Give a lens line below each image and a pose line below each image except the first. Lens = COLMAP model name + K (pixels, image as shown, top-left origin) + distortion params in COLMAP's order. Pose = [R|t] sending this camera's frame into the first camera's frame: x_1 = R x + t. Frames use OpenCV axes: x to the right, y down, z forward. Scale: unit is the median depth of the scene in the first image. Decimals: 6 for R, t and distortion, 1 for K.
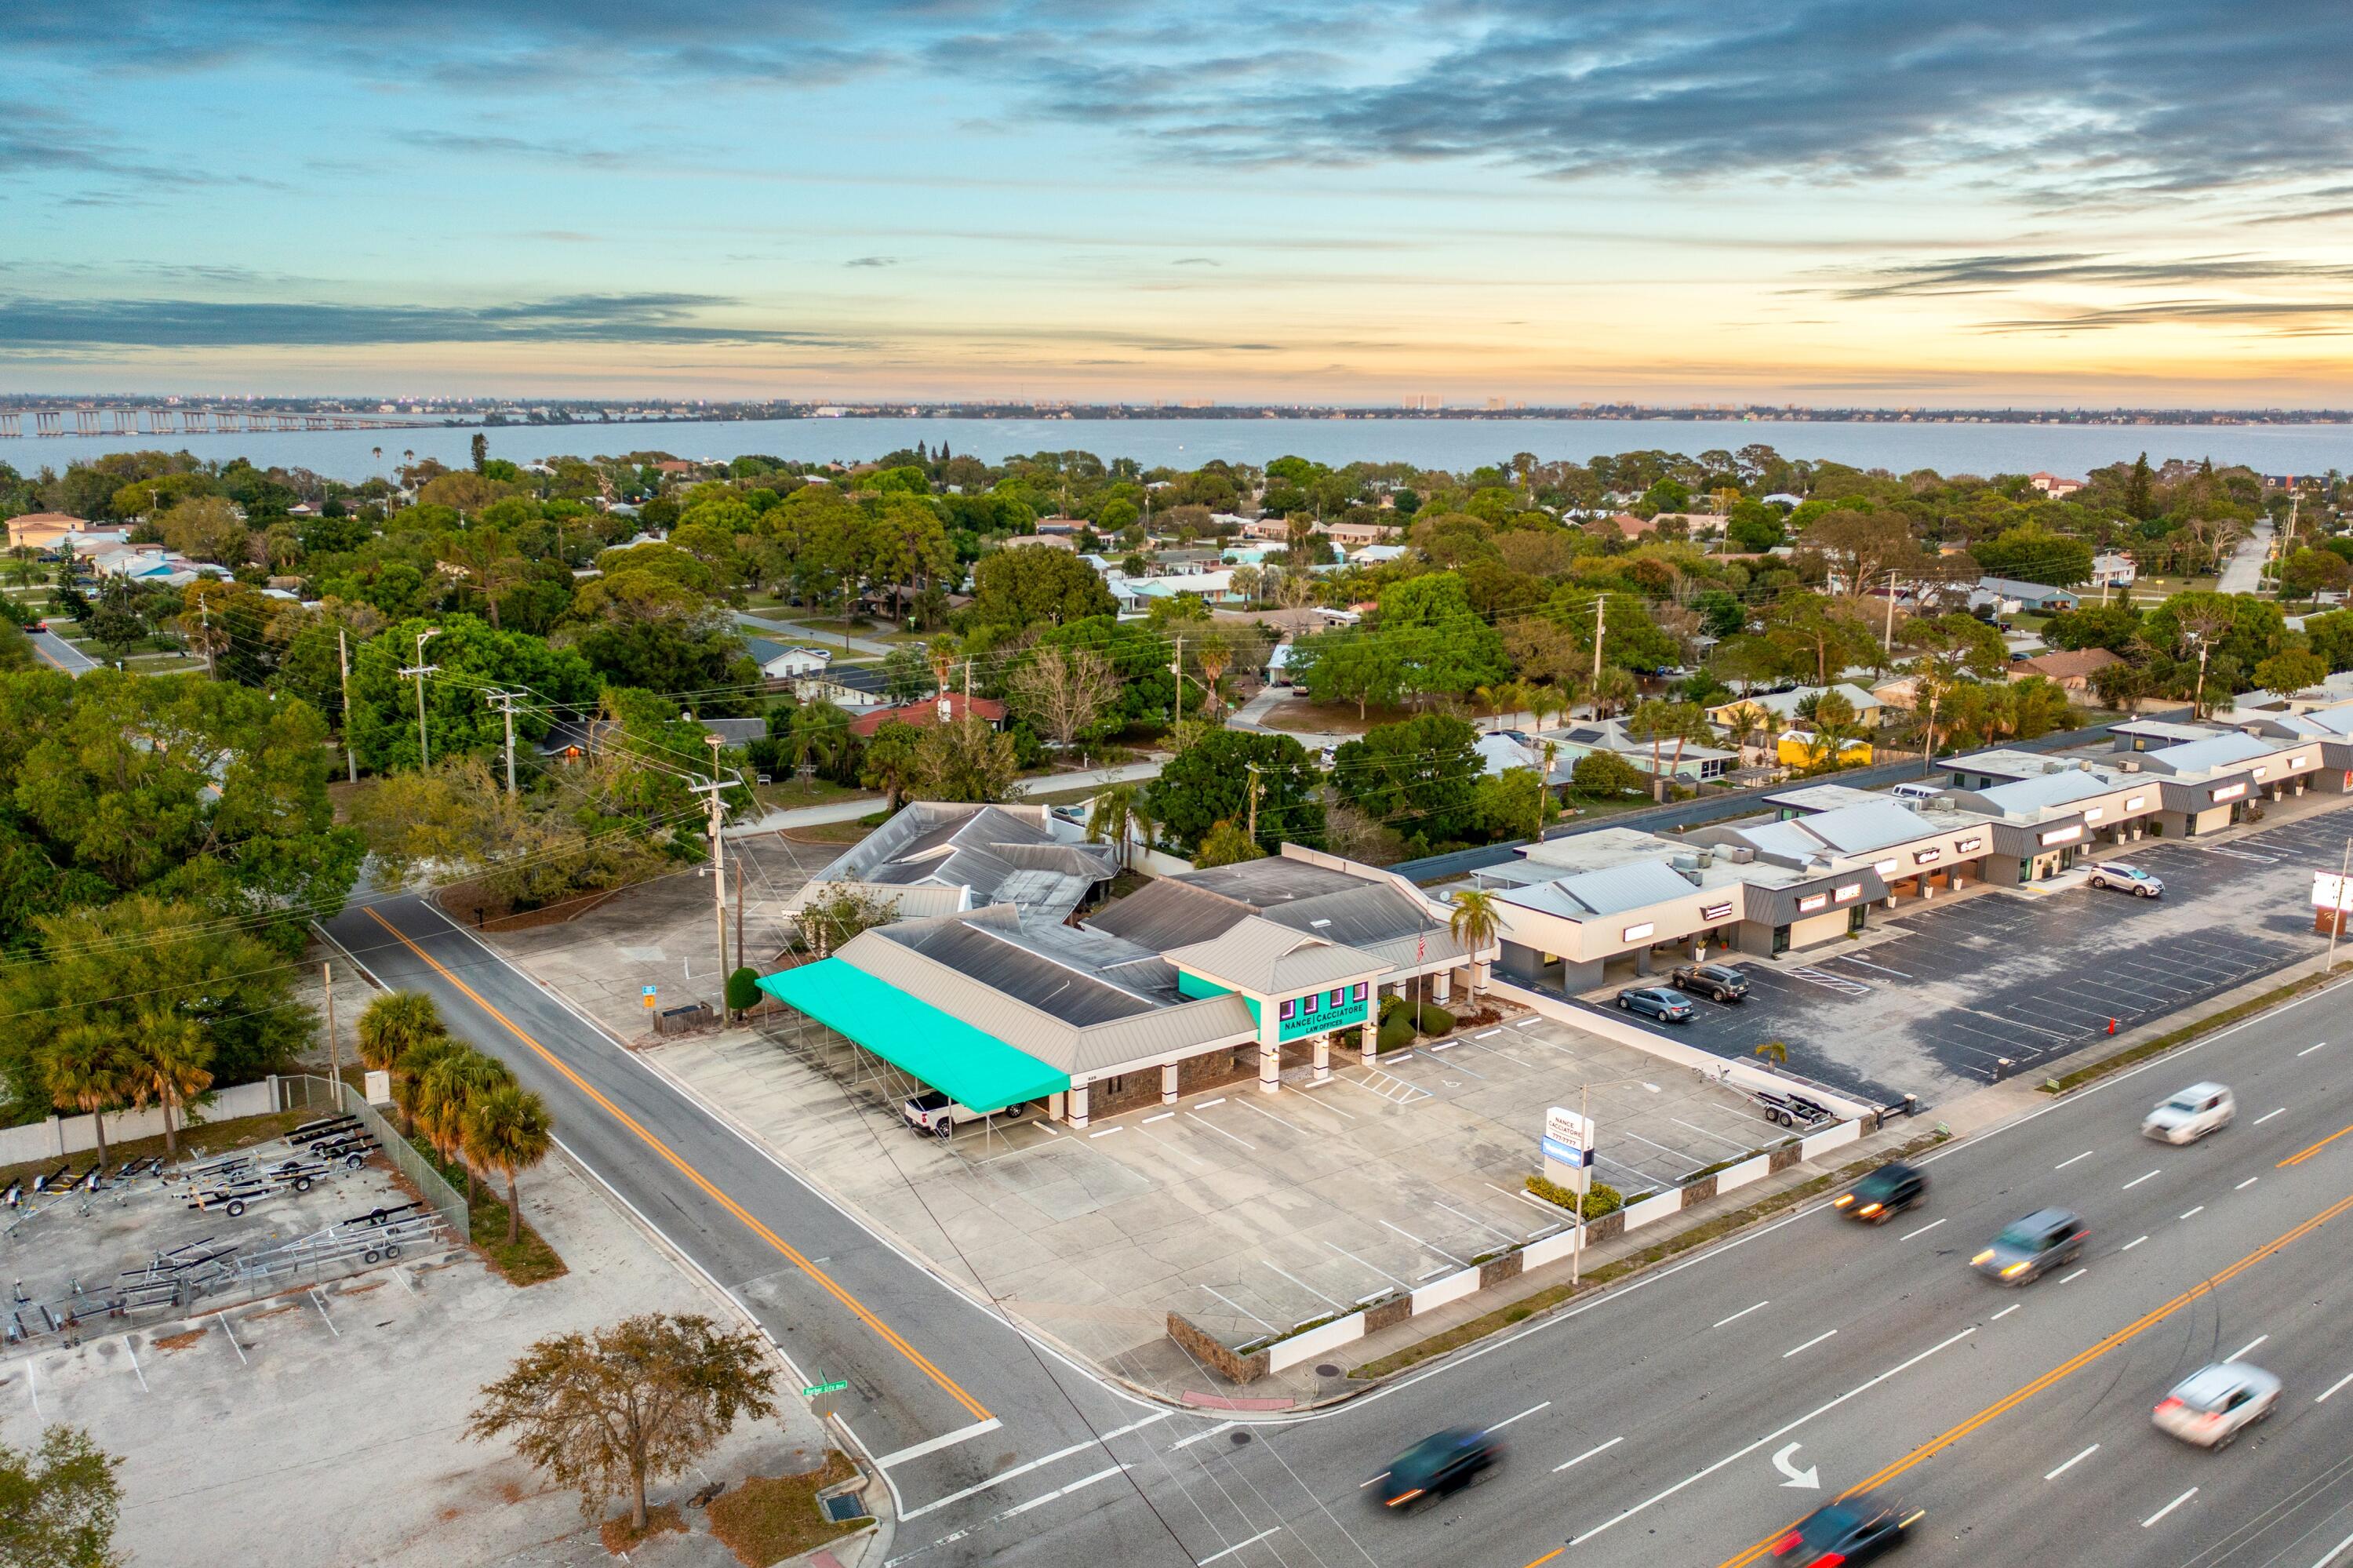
lens RADIAL K [[1881.6, 0, 1176.5], [0, 1881.6, 784.0], [0, 0, 1]] dist [0.006514, -0.005553]
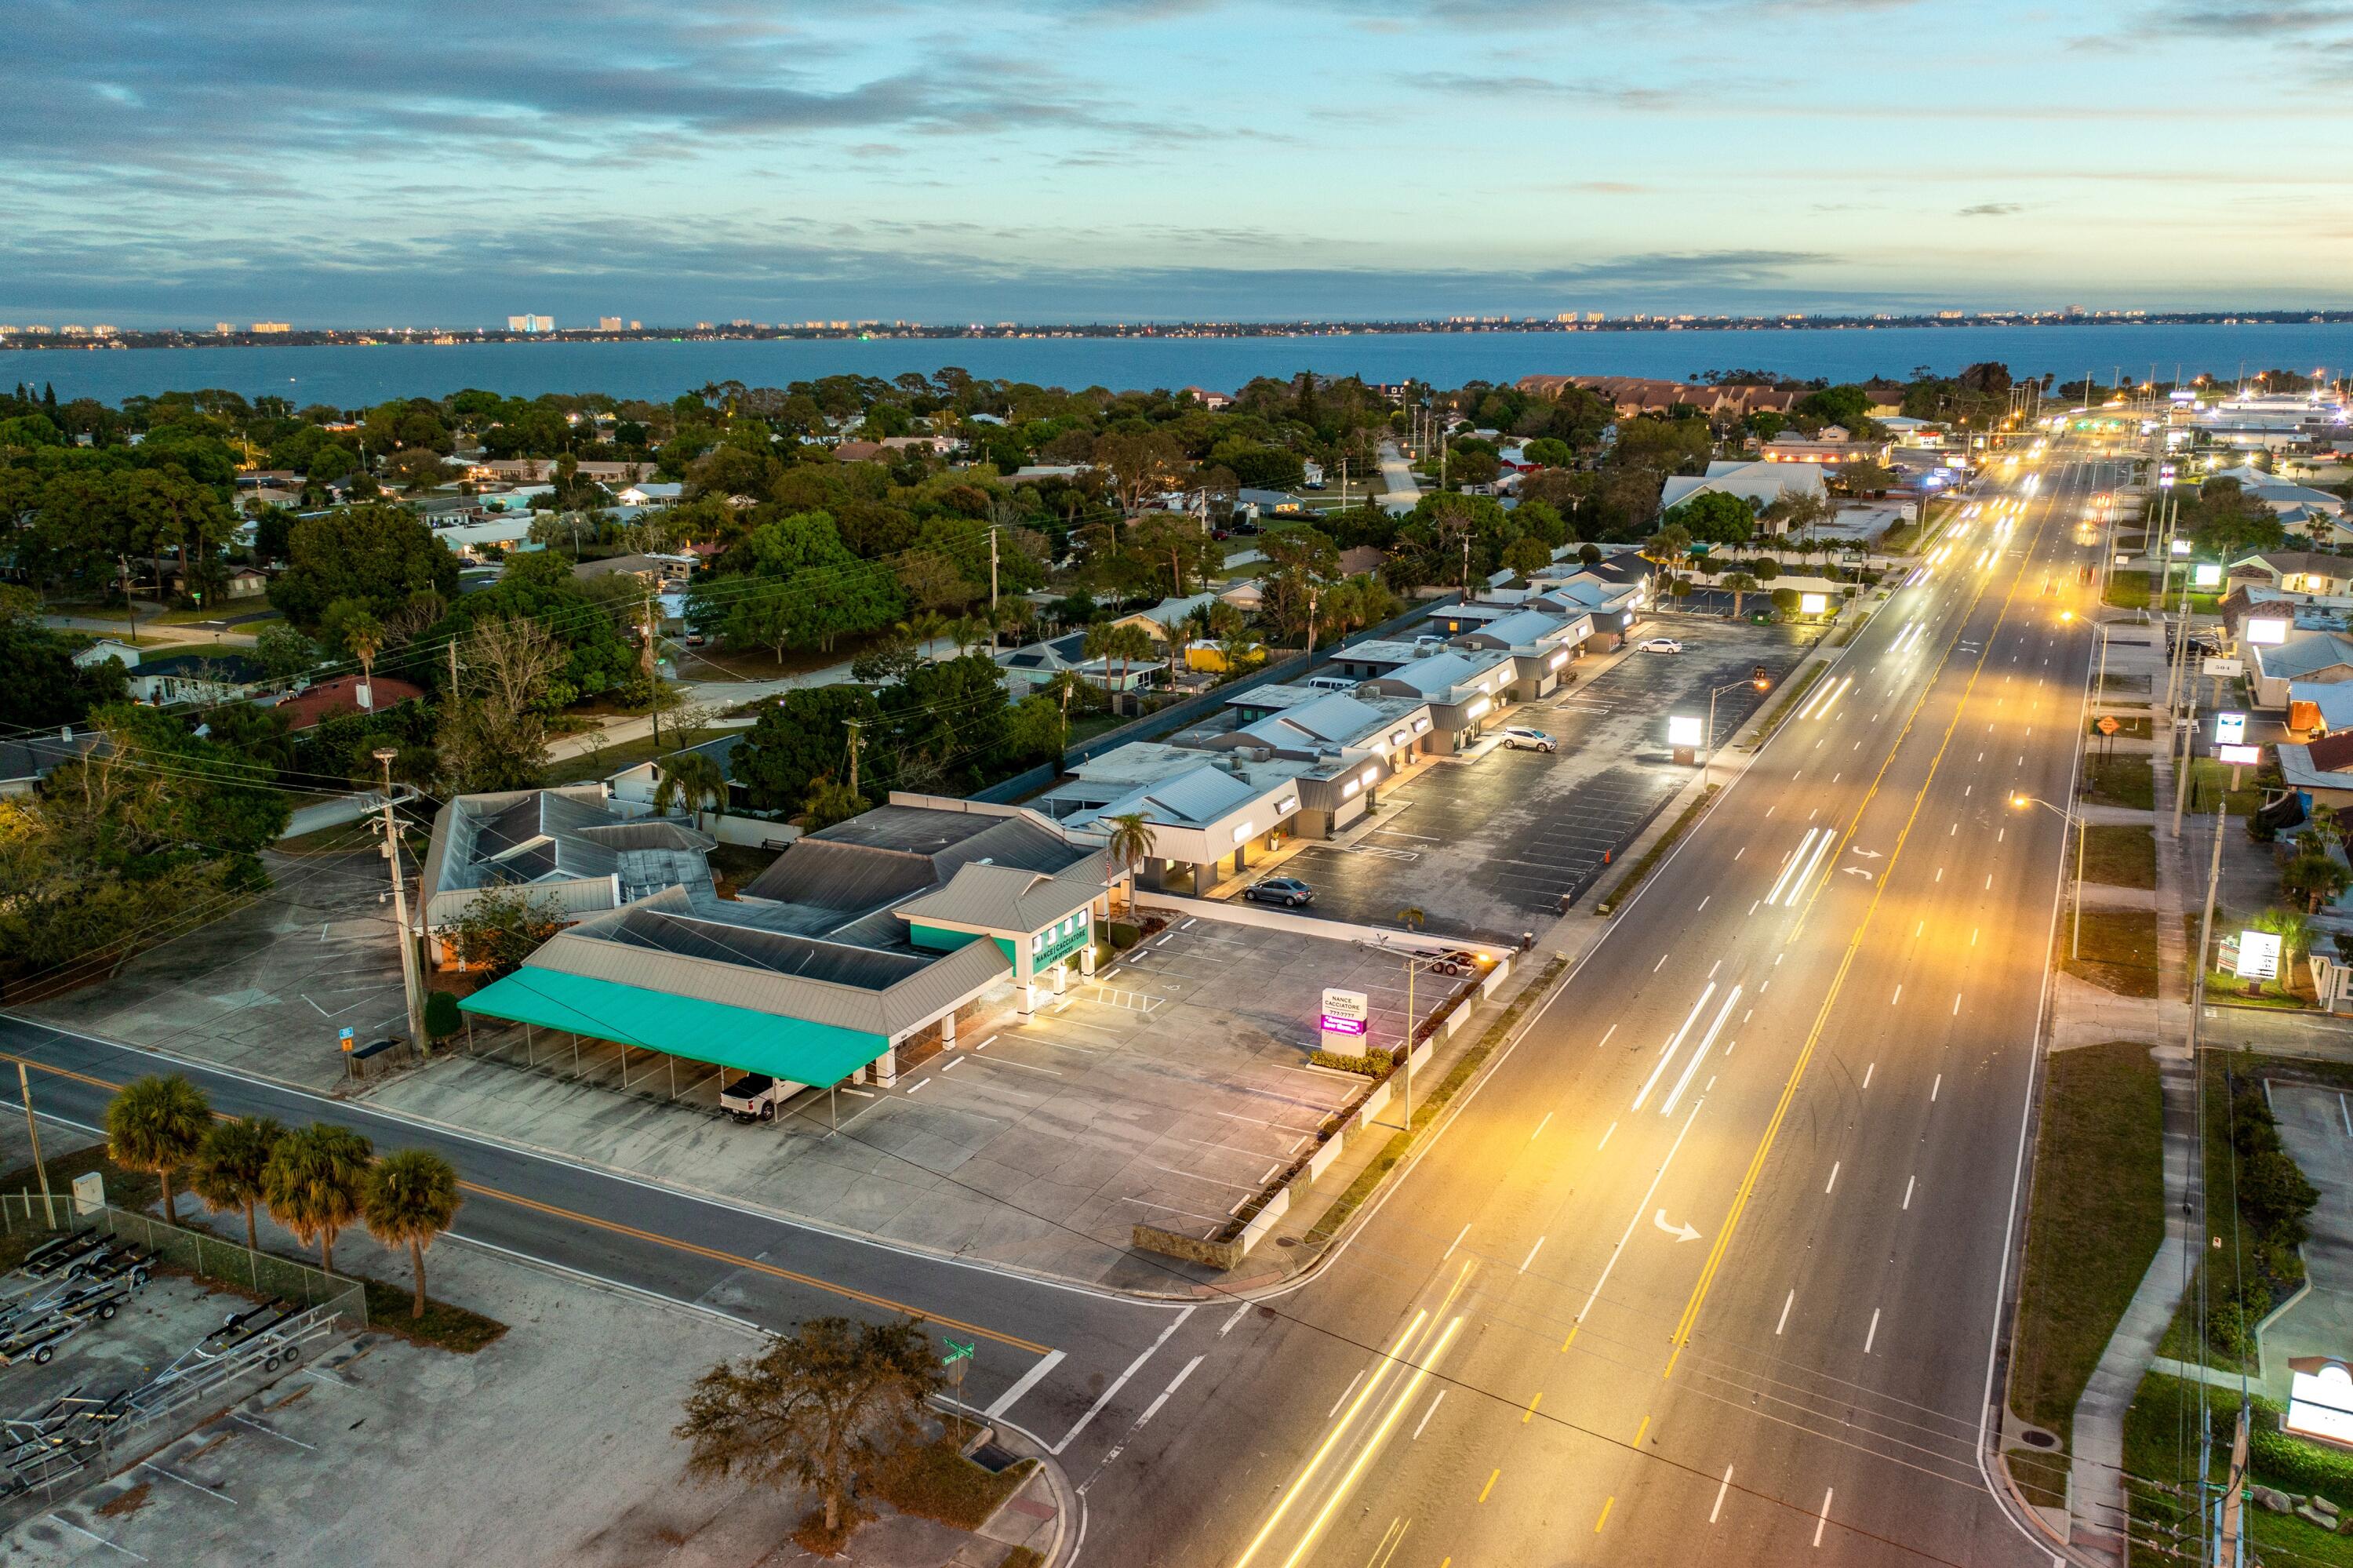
lens RADIAL K [[1856.5, 0, 1176.5], [0, 1856.5, 784.0], [0, 0, 1]] dist [0.001249, -0.005333]
pose [[0.896511, -0.118168, 0.426971, -0.267630], [0.098922, 0.992832, 0.067068, -0.029209], [-0.431836, -0.017890, 0.901775, 0.010573]]
